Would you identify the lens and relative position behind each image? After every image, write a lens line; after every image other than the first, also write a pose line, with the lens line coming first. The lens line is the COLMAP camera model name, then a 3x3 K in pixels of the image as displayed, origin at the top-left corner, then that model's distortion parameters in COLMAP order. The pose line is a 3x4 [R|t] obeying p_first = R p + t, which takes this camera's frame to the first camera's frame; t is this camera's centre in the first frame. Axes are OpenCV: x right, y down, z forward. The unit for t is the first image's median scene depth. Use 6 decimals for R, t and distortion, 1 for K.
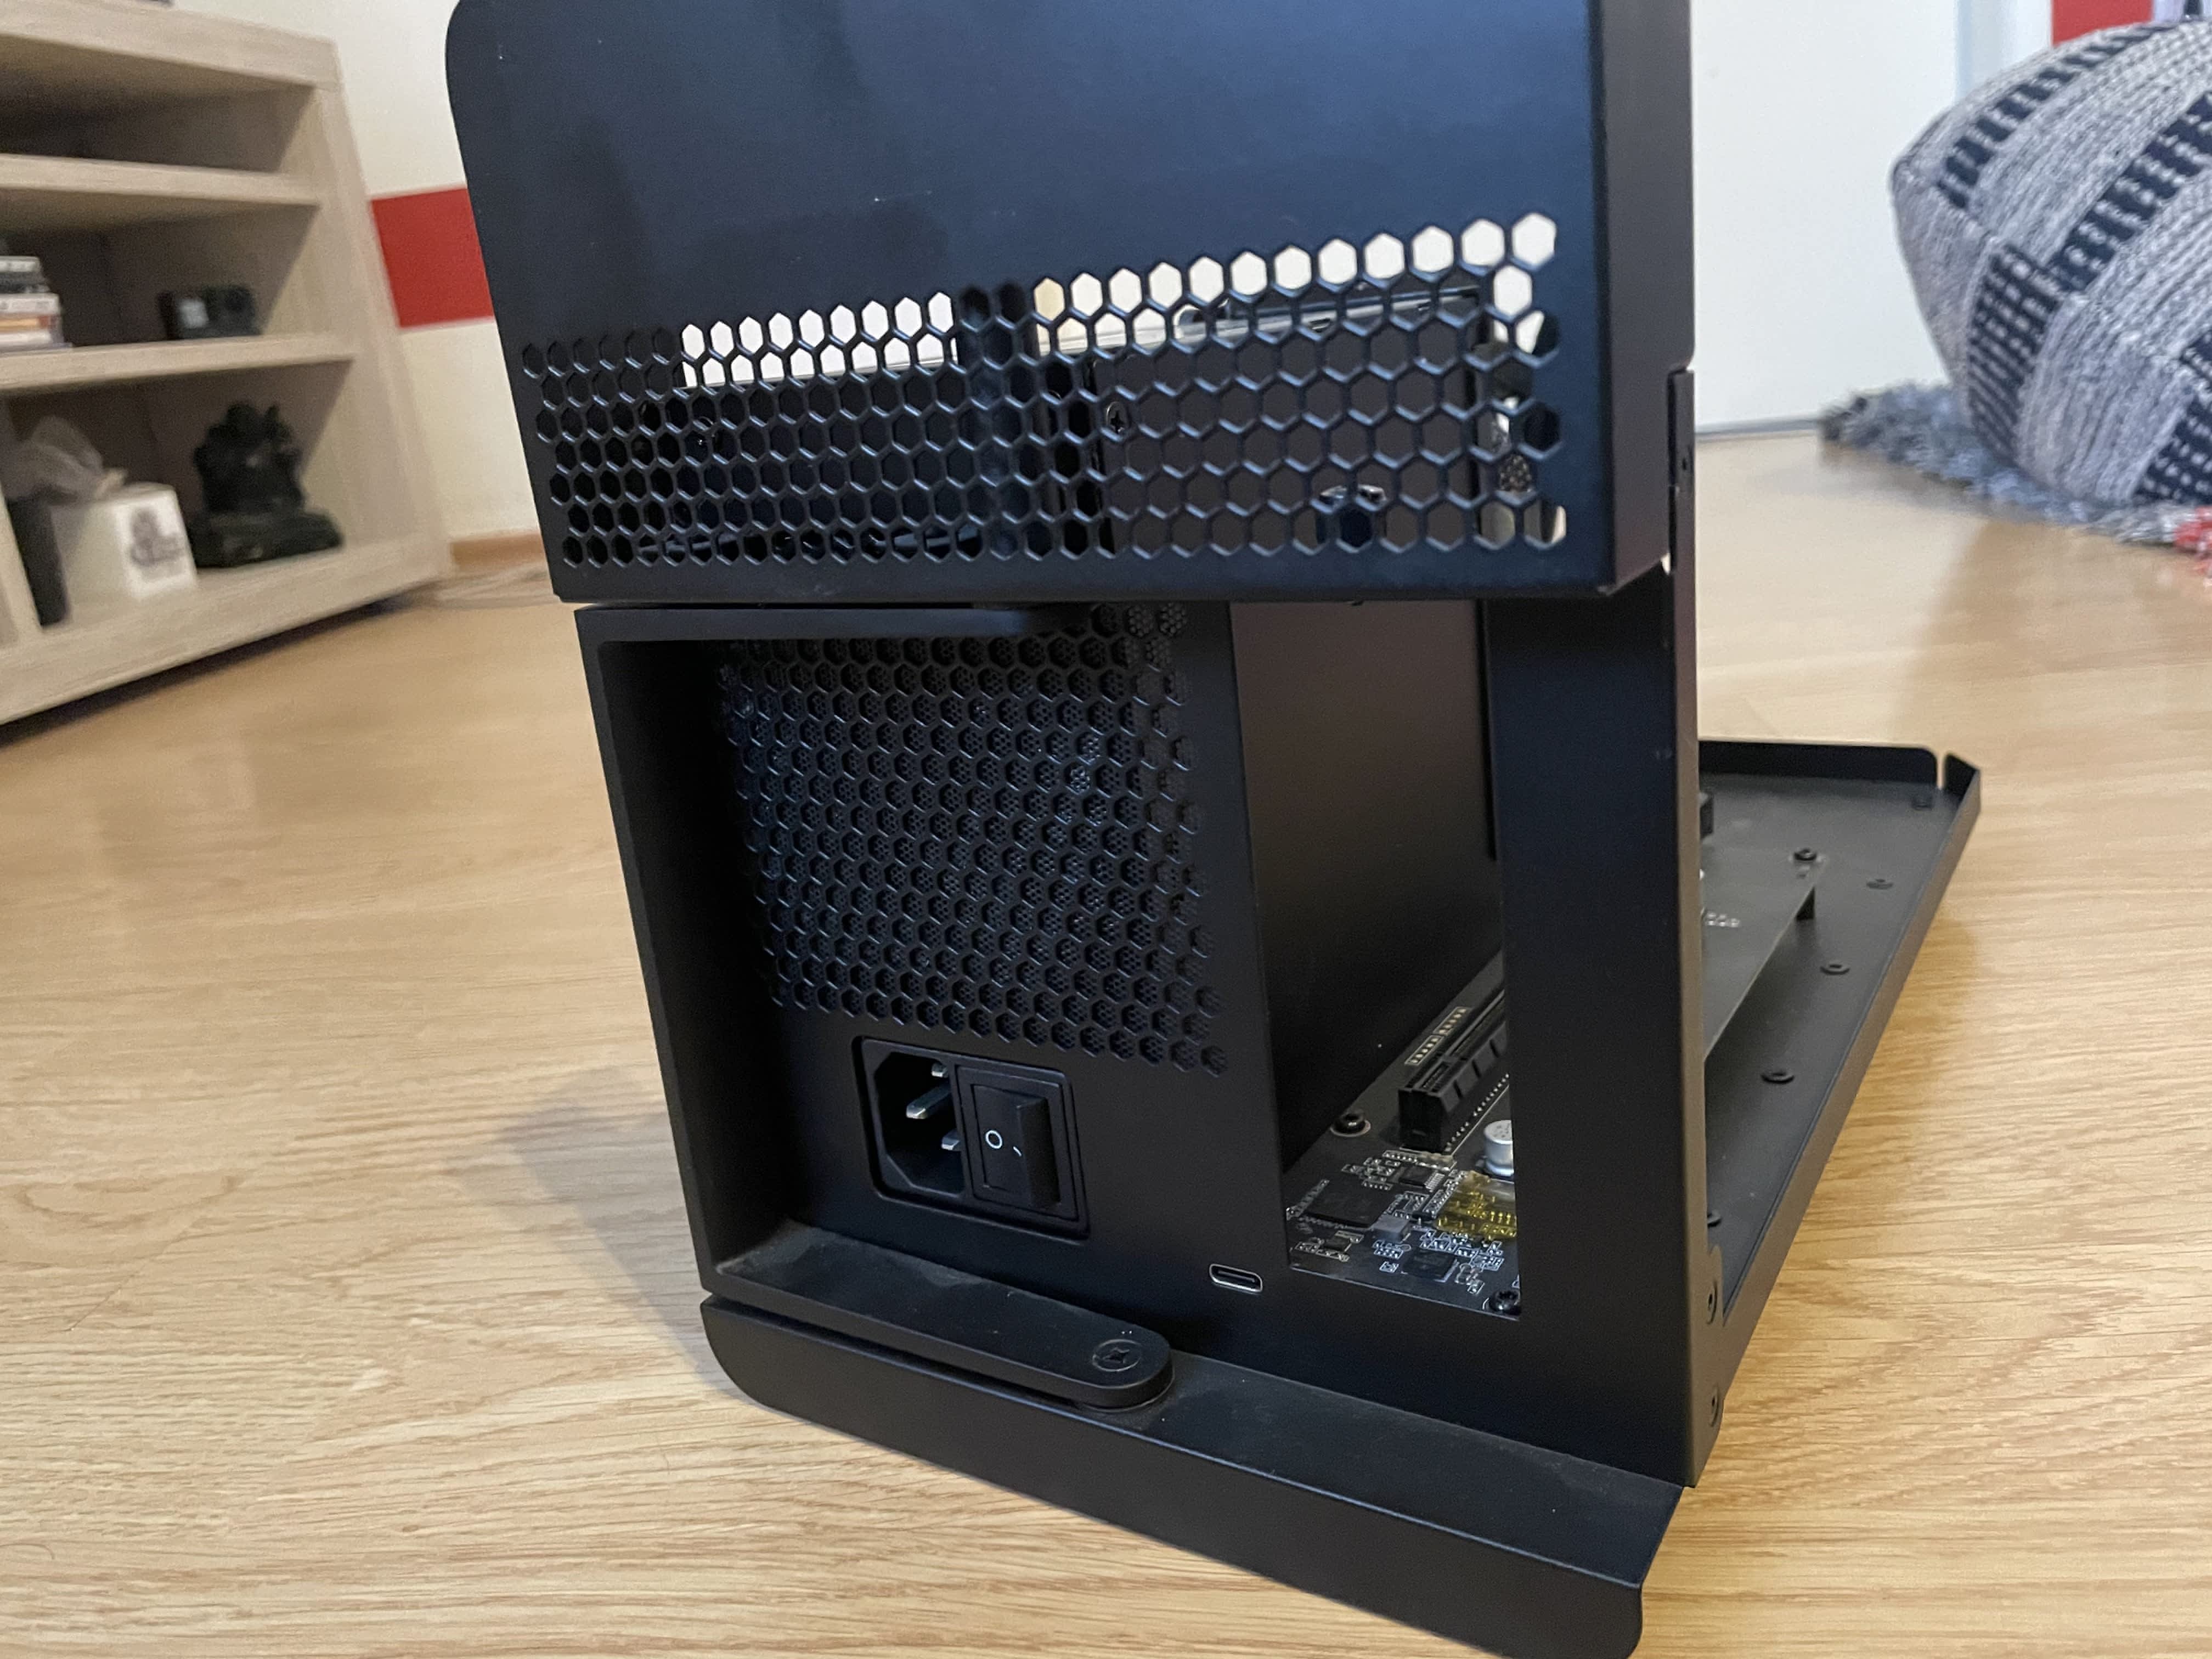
lens RADIAL K [[1750.8, 0, 1102.9], [0, 1750.8, 797.4], [0, 0, 1]] dist [0.052028, -0.099400]
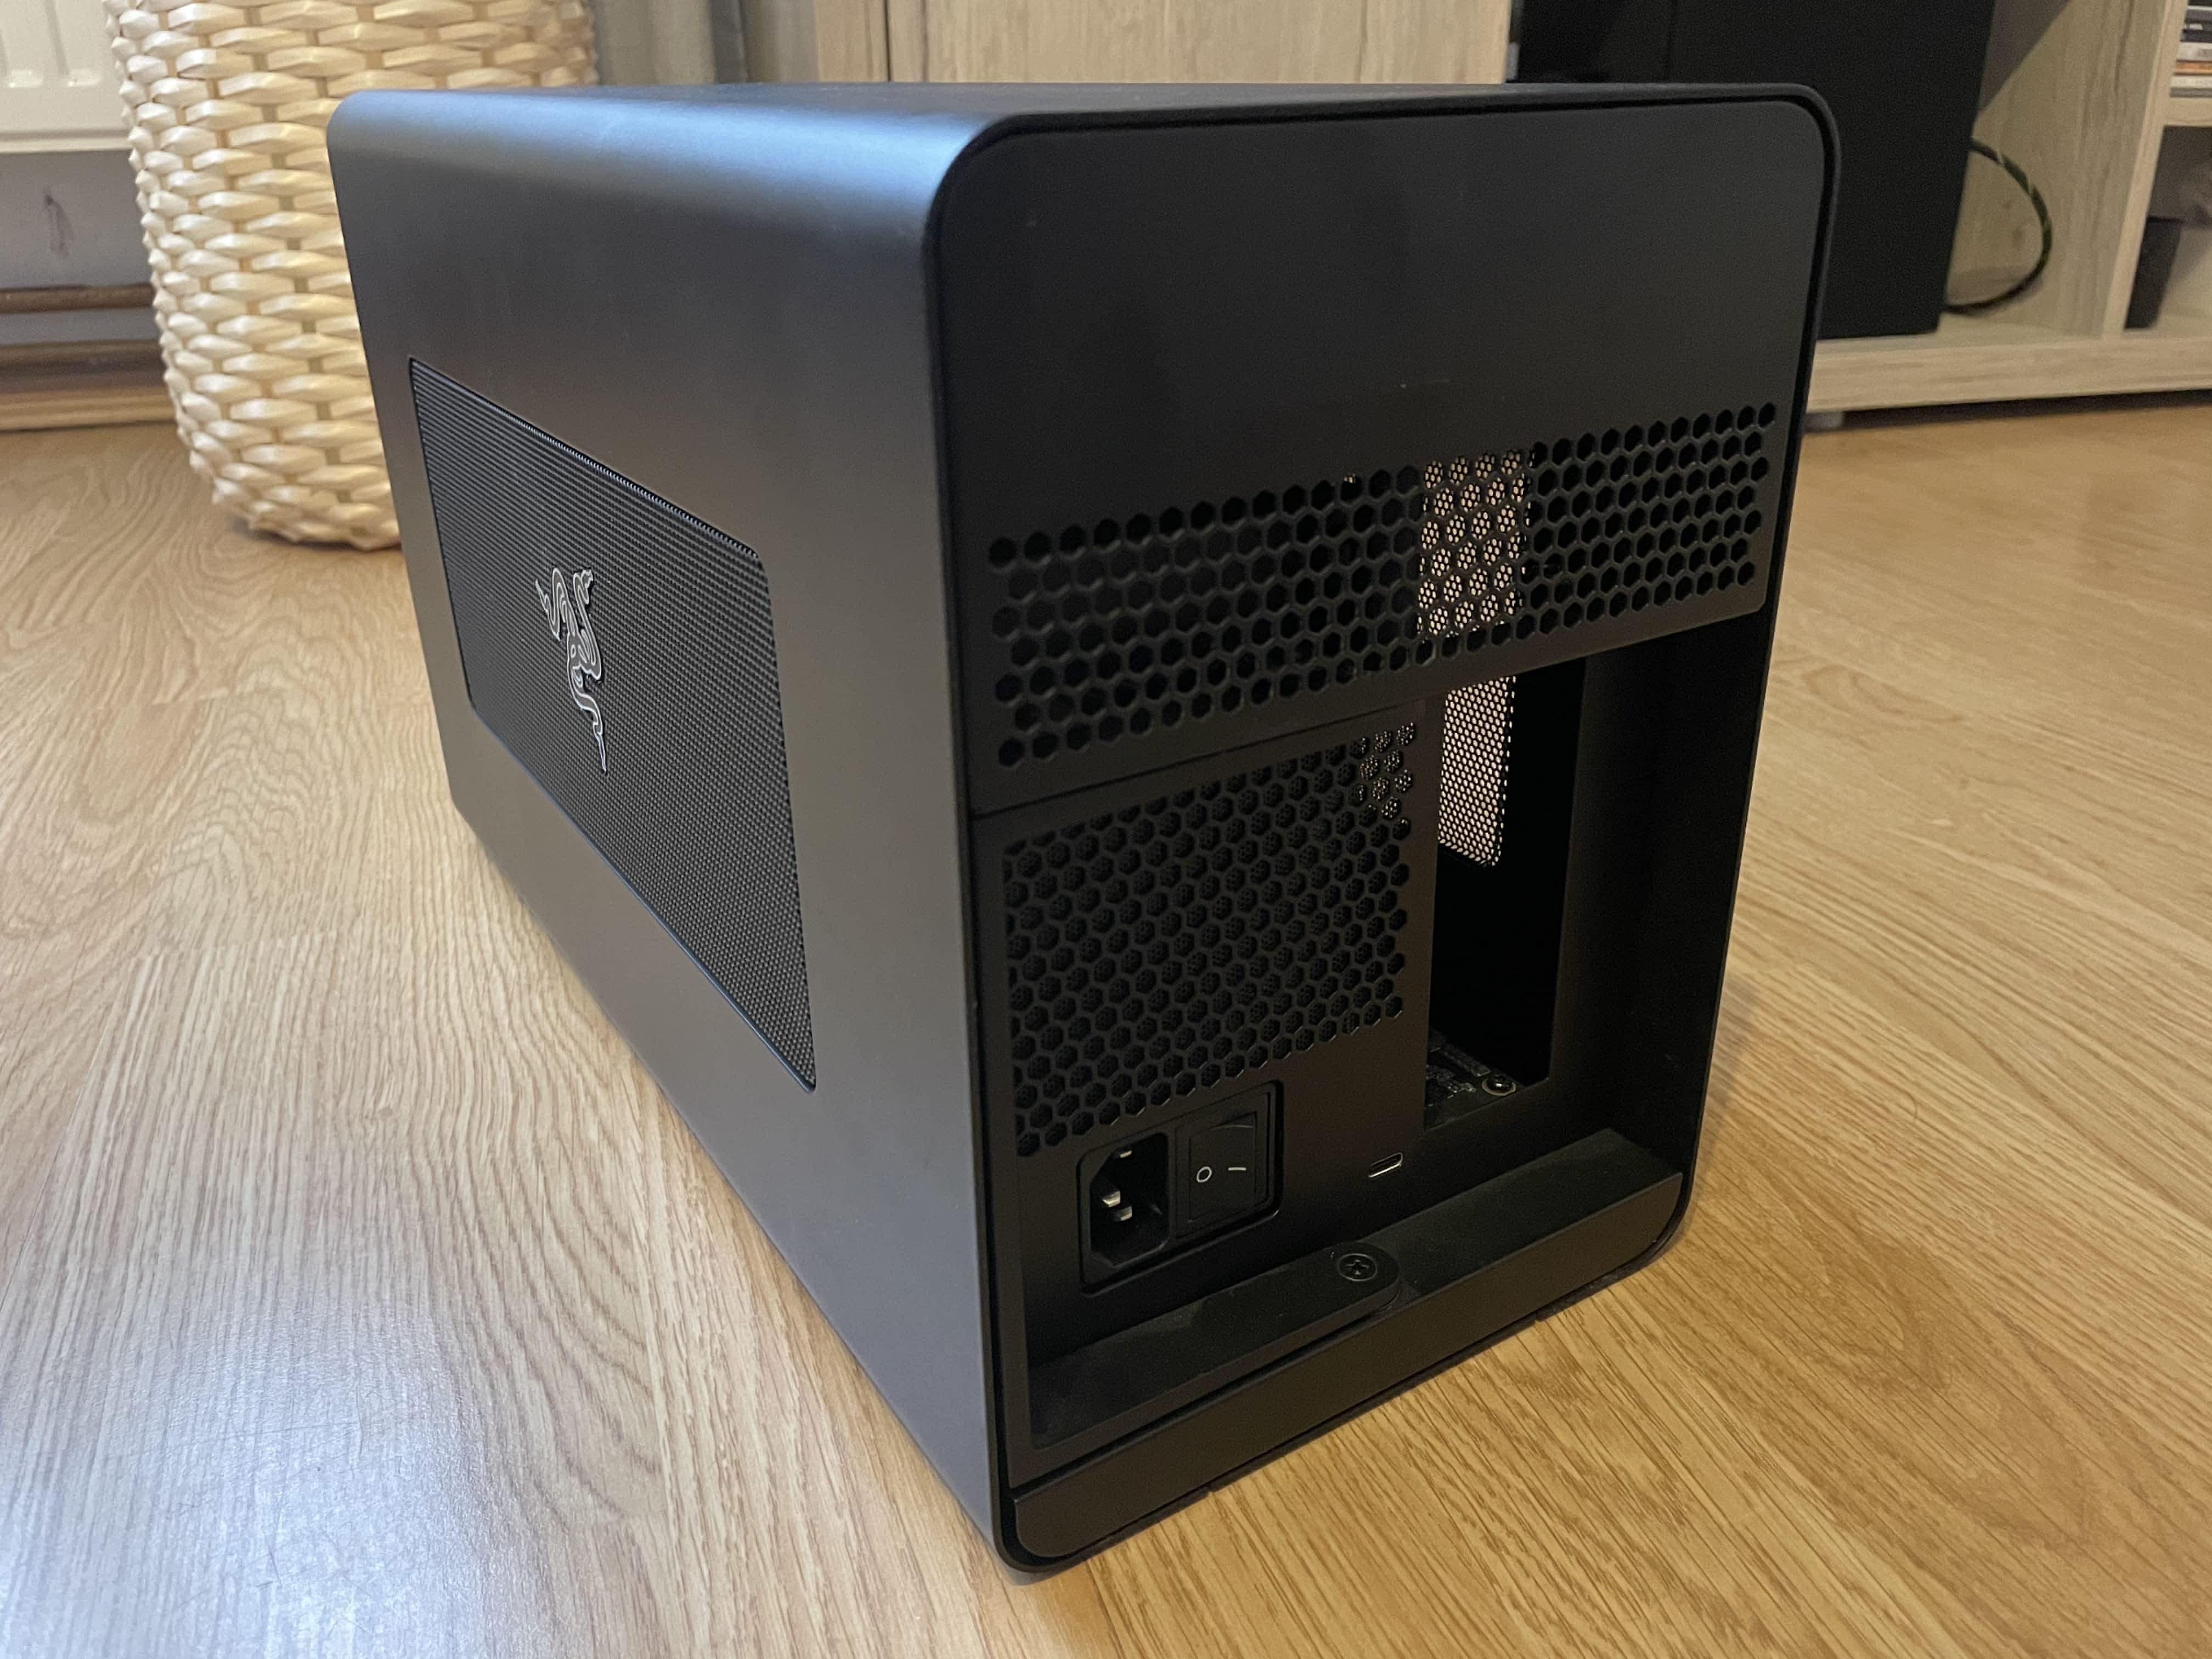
lens RADIAL K [[1750.8, 0, 1102.9], [0, 1750.8, 797.4], [0, 0, 1]] dist [0.052028, -0.099400]
pose [[0.432452, 0.448061, -0.782449, 0.526876], [-0.293825, 0.890451, 0.347512, -0.061576], [0.852439, 0.079620, 0.516729, -0.580746]]
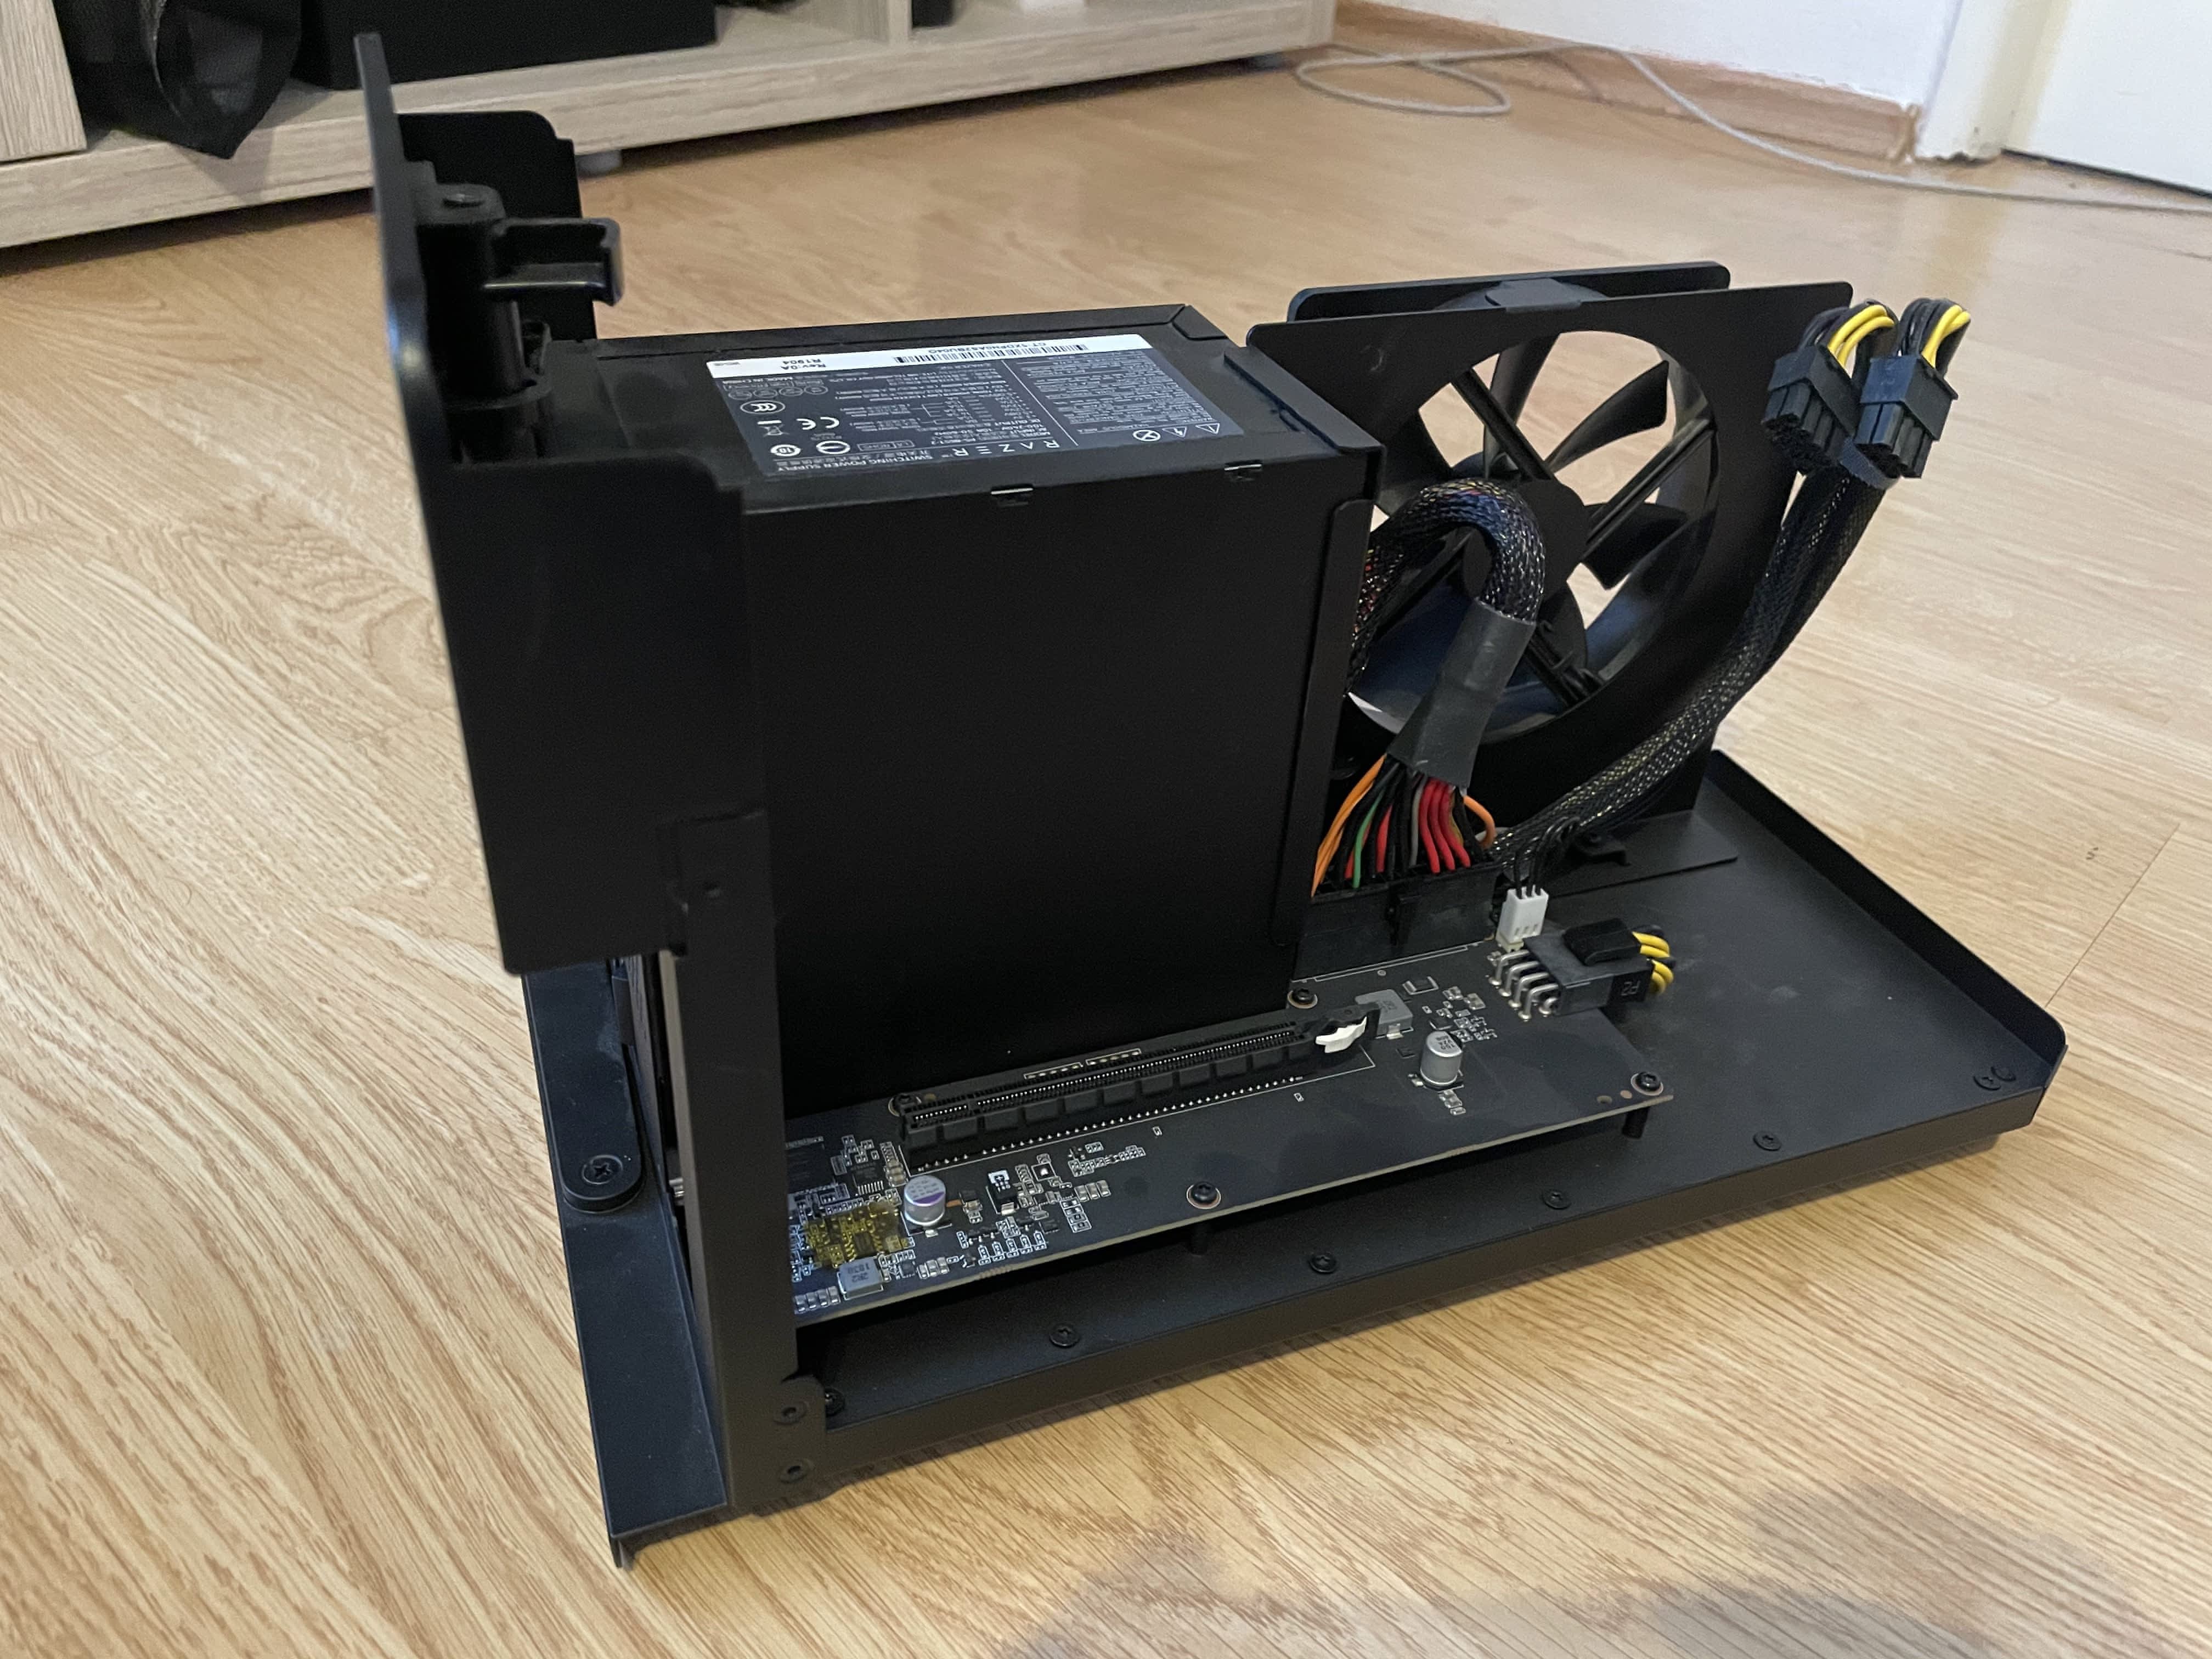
lens RADIAL K [[1750.8, 0, 1102.9], [0, 1750.8, 797.4], [0, 0, 1]] dist [0.052028, -0.099400]
pose [[0.789235, 0.456855, -0.410356, 0.508738], [-0.301707, 0.870494, 0.388862, -0.397209], [0.534865, -0.183096, 0.824861, 0.095759]]
